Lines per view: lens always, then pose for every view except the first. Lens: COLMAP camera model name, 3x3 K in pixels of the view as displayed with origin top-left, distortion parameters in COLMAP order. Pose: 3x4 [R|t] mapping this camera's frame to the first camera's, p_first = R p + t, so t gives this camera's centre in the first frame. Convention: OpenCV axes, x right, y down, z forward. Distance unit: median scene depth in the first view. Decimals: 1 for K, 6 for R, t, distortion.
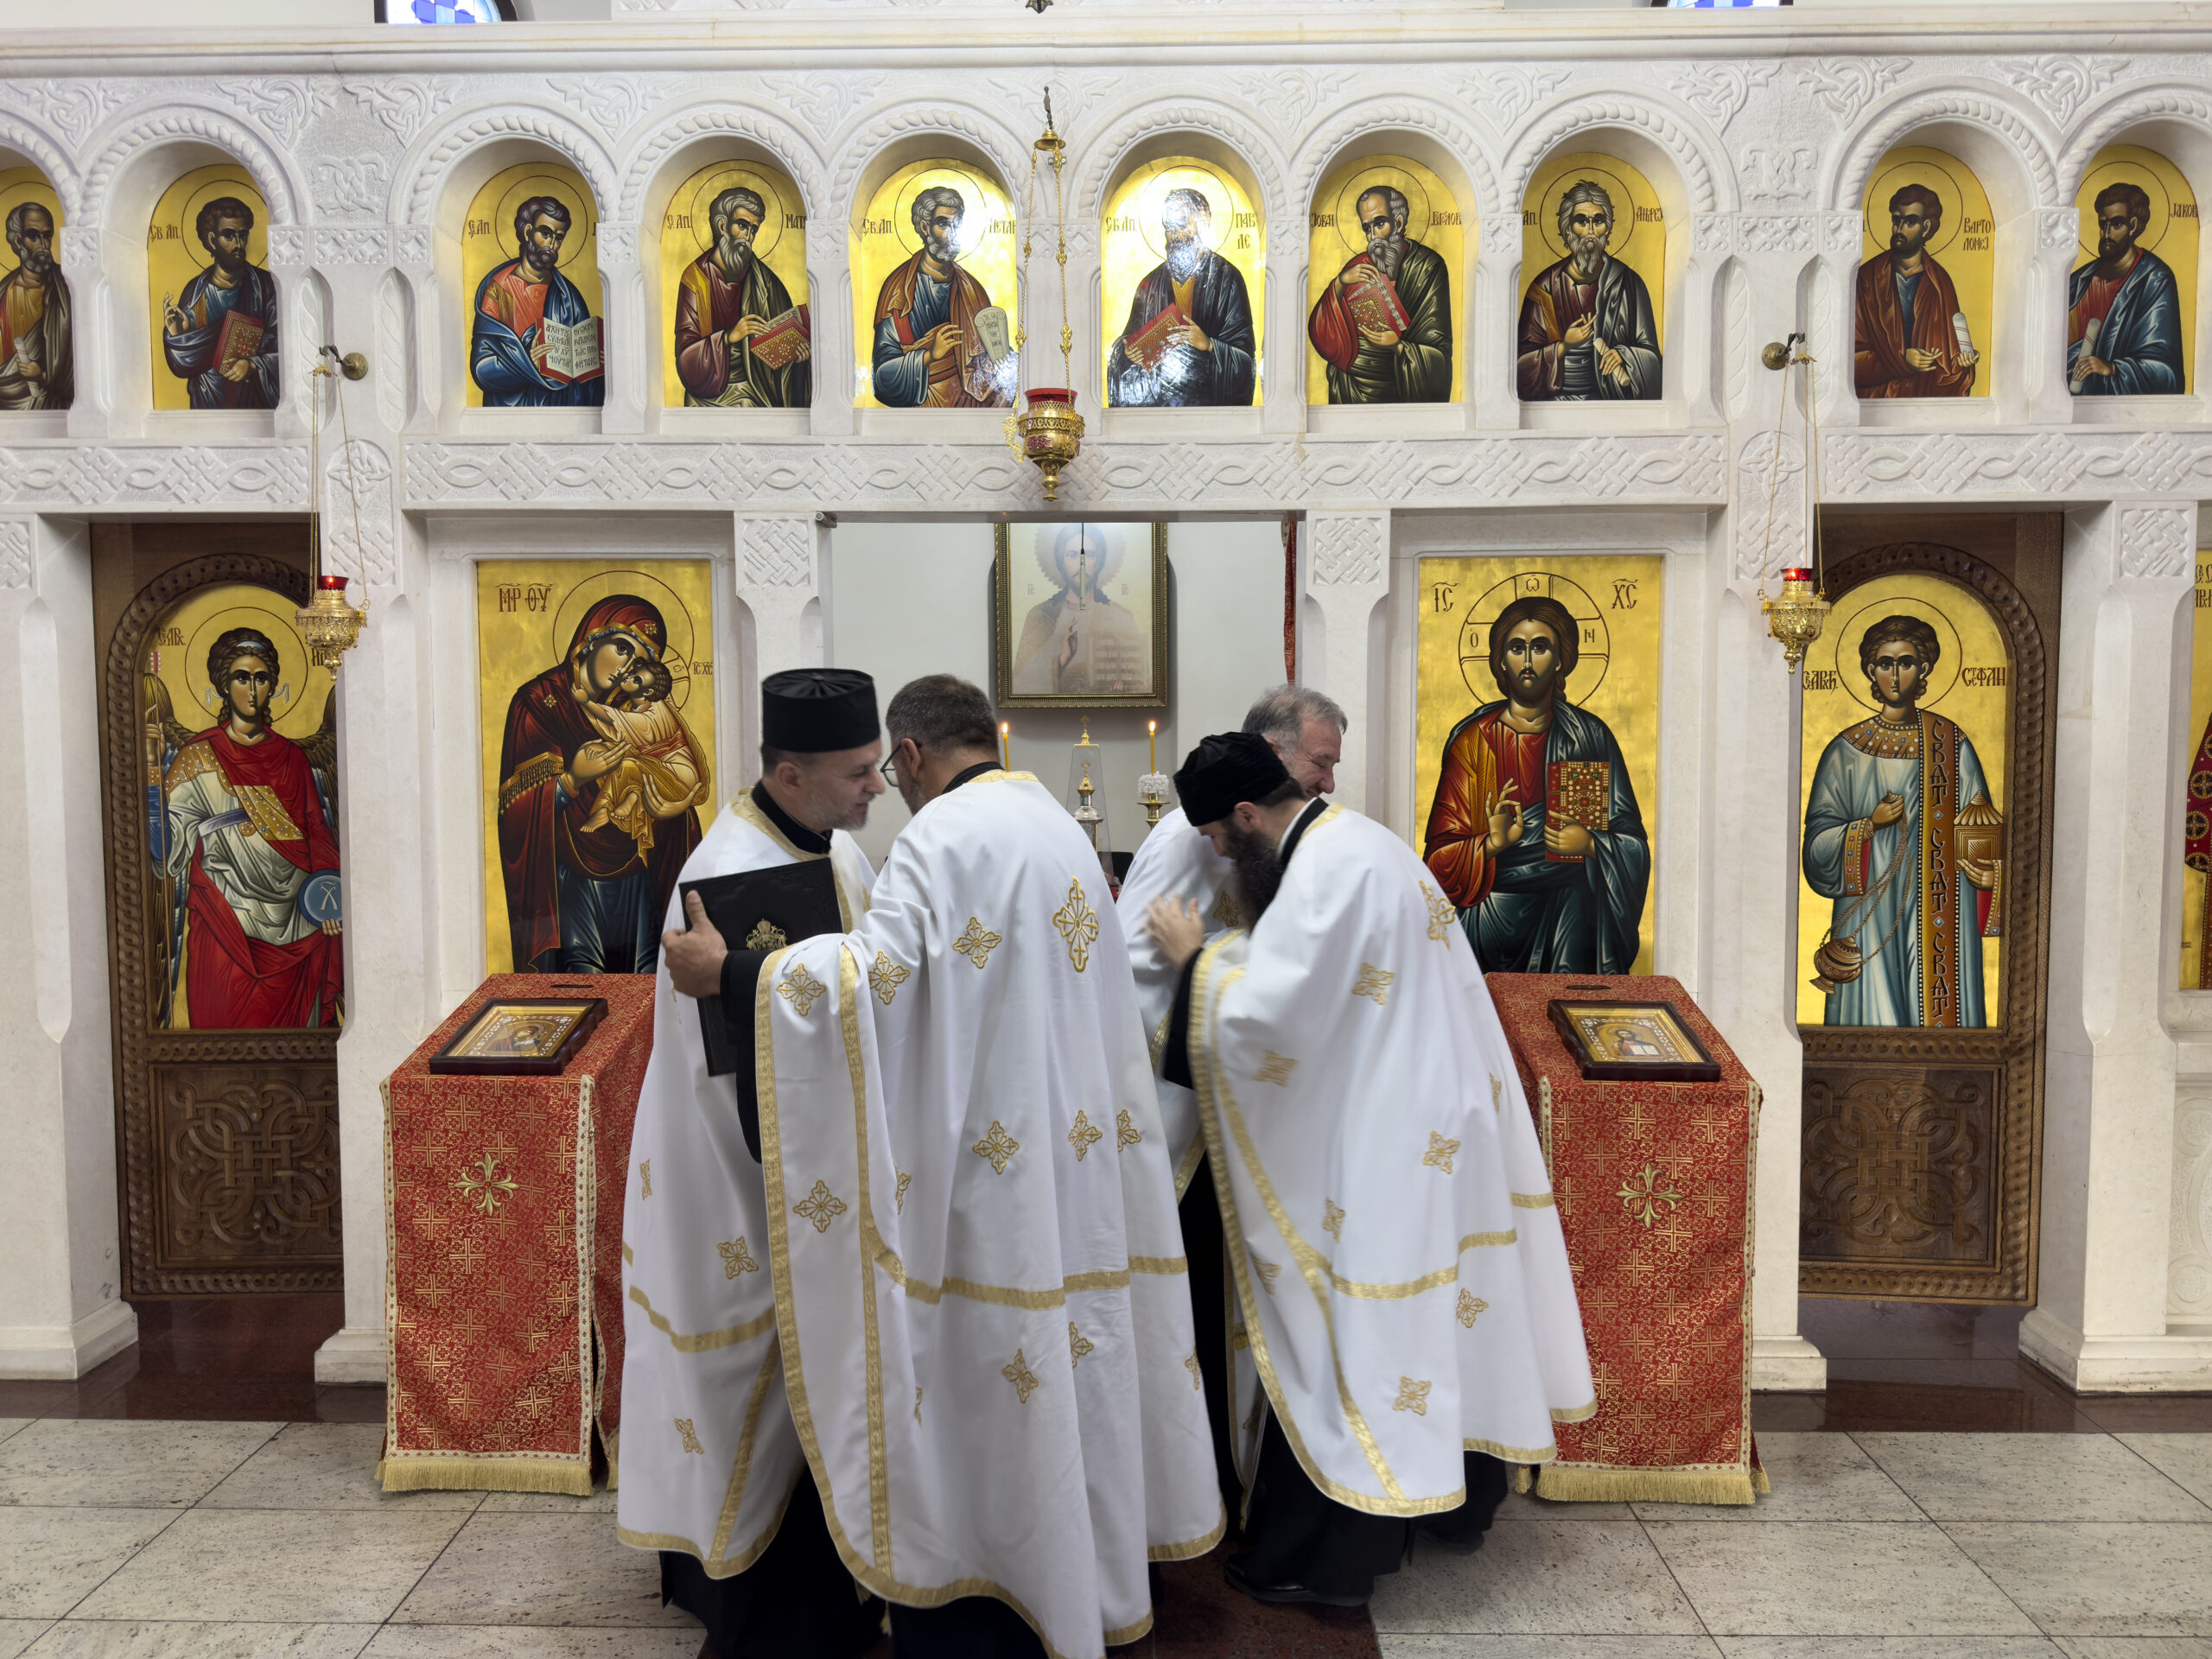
lens RADIAL K [[1581.2, 0, 1102.6], [0, 1581.2, 815.3], [0, 0, 1]] dist [0.021370, -0.041241]
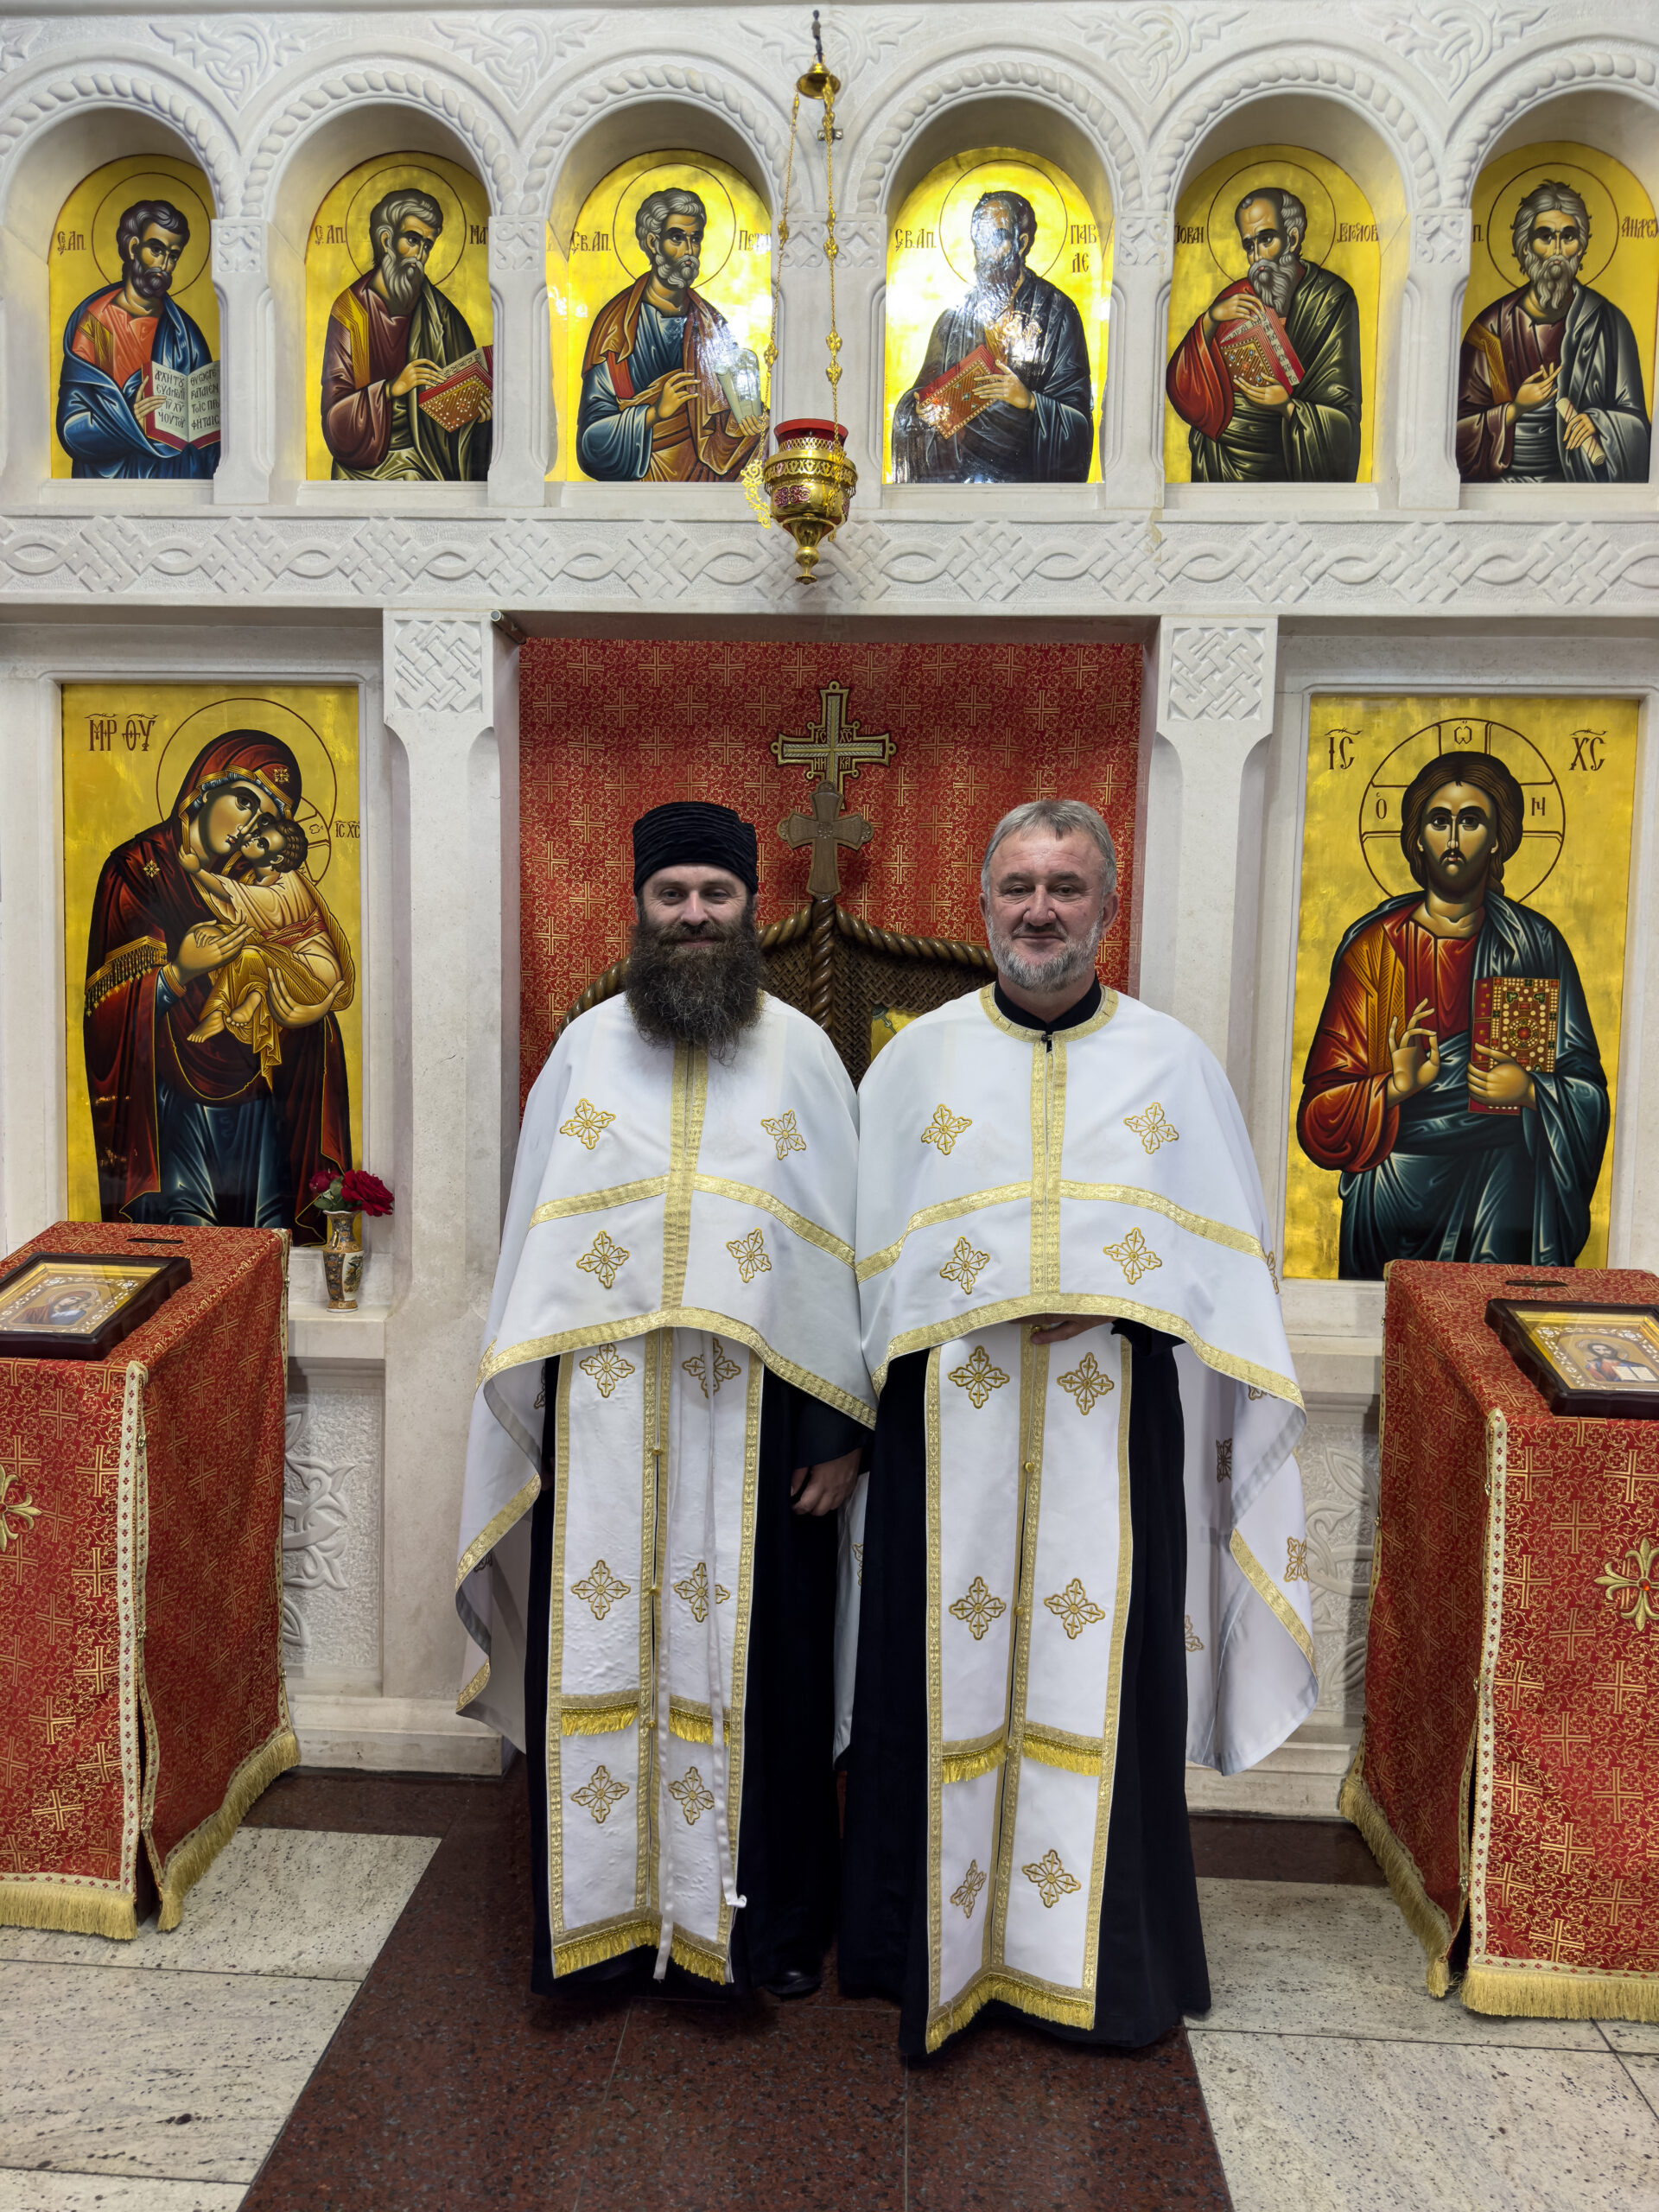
lens RADIAL K [[1581.2, 0, 809.7], [0, 1581.2, 1124.0], [0, 0, 1]] dist [0.021370, -0.041241]
pose [[0.998753, 0.026752, -0.042161, 0.004561], [-0.026248, 0.999578, 0.012477, 0.033619], [0.042477, -0.011355, 0.999033, 0.249801]]
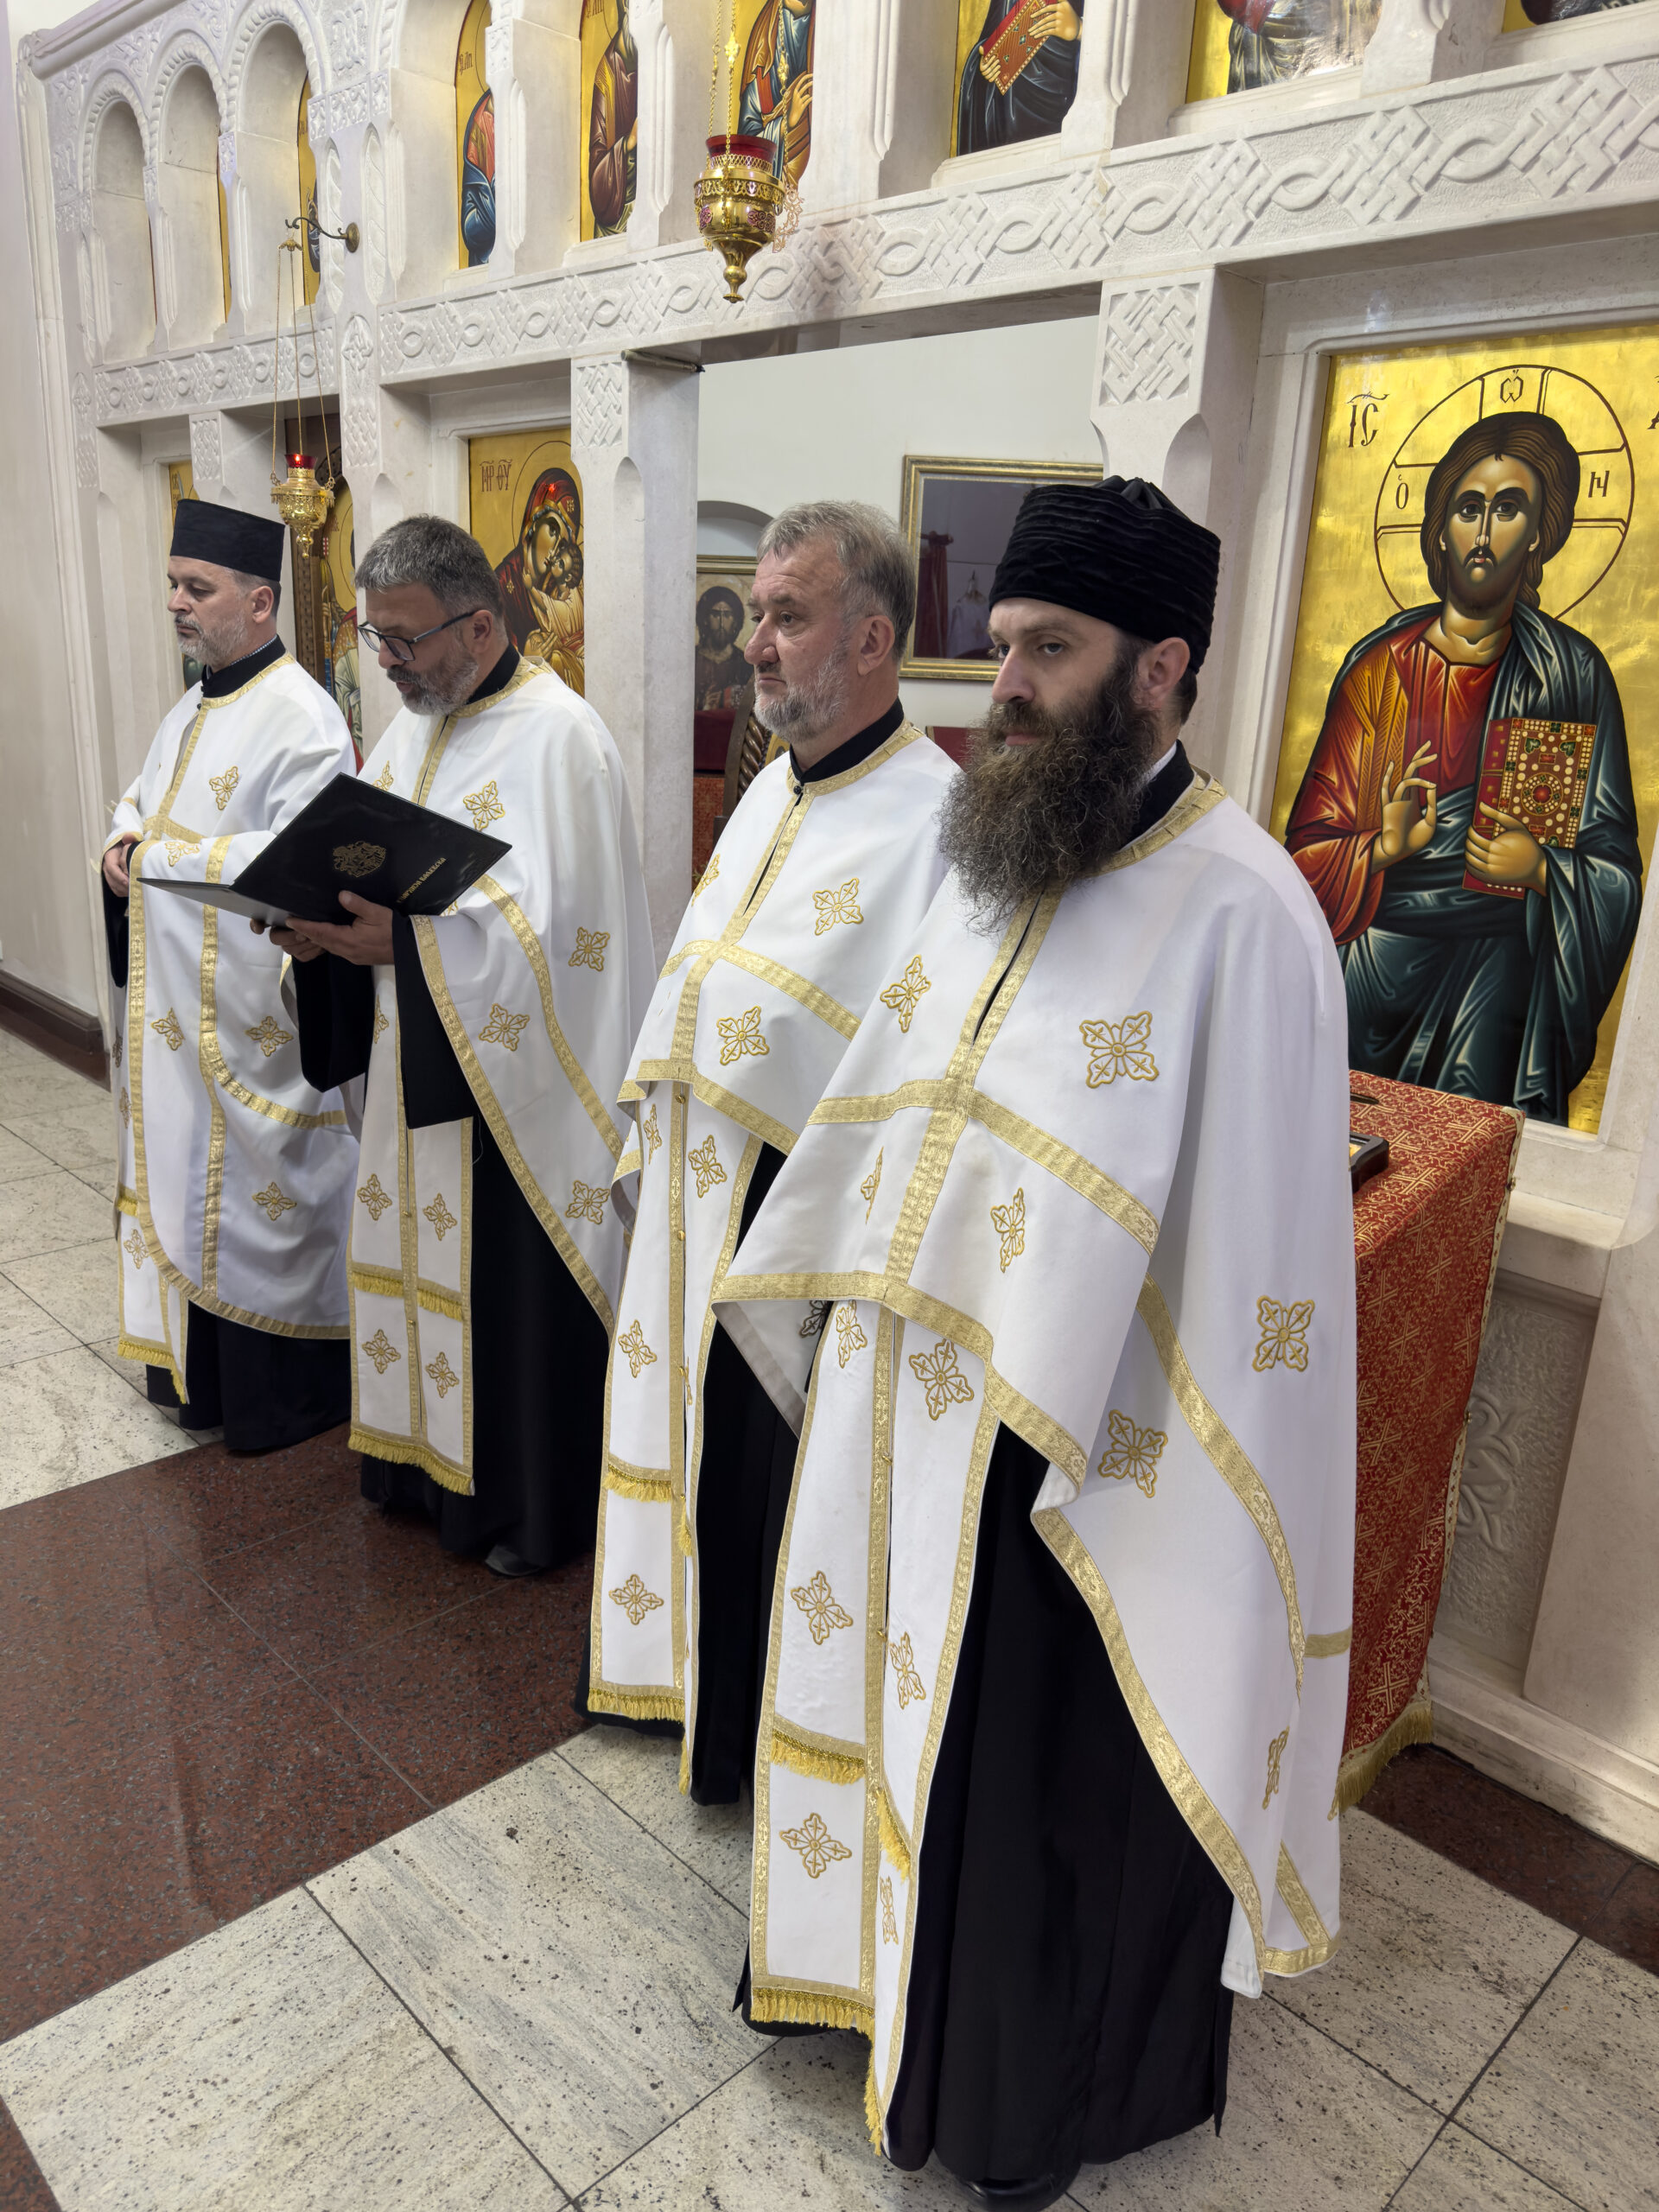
lens RADIAL K [[1581.2, 0, 794.4], [0, 1581.2, 1140.8], [0, 0, 1]] dist [0.021370, -0.041241]
pose [[0.702774, 0.245998, -0.667528, 0.530521], [-0.088624, 0.961276, 0.260948, -0.013425], [0.705872, -0.124229, 0.697361, 0.395767]]
